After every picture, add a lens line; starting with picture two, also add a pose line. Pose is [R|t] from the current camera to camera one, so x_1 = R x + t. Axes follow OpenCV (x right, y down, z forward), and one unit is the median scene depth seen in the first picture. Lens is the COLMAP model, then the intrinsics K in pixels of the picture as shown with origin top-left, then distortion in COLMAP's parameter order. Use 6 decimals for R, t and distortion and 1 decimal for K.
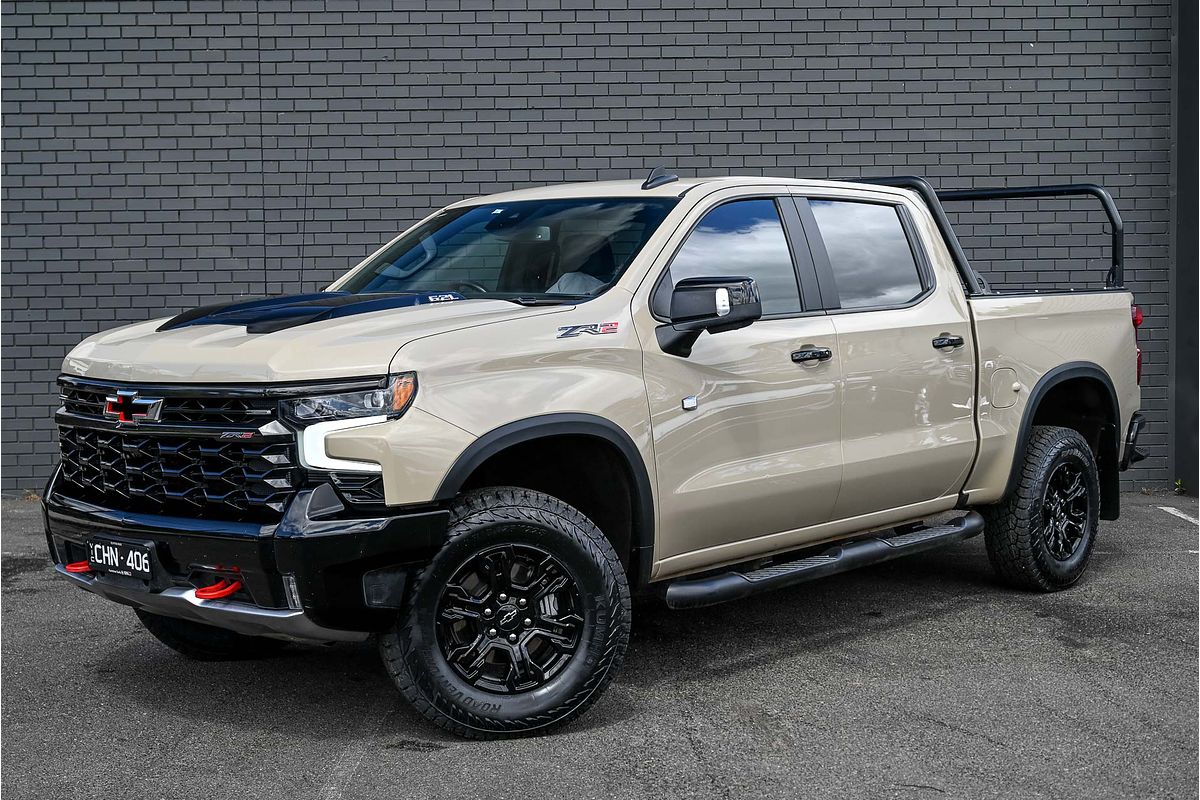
lens RADIAL K [[1616.1, 0, 637.6], [0, 1616.1, 400.0], [0, 0, 1]] dist [0.005213, 0.000000]
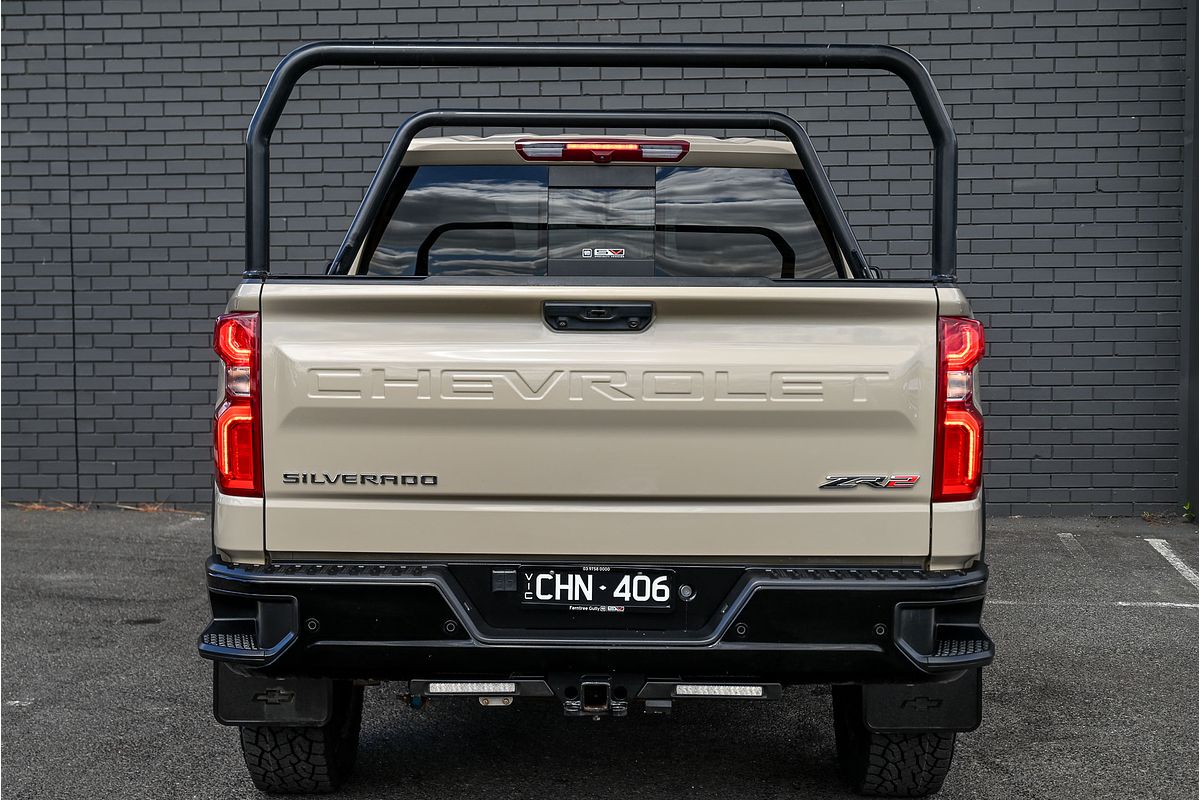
lens RADIAL K [[1949.9, 0, 594.6], [0, 1949.9, 421.3], [0, 0, 1]] dist [0.012222, 0.000000]
pose [[0.993830, 0.014727, -0.109931, 0.154065], [-0.012468, 0.999697, 0.021212, -0.007744], [0.110210, -0.019711, 0.993713, 0.019731]]
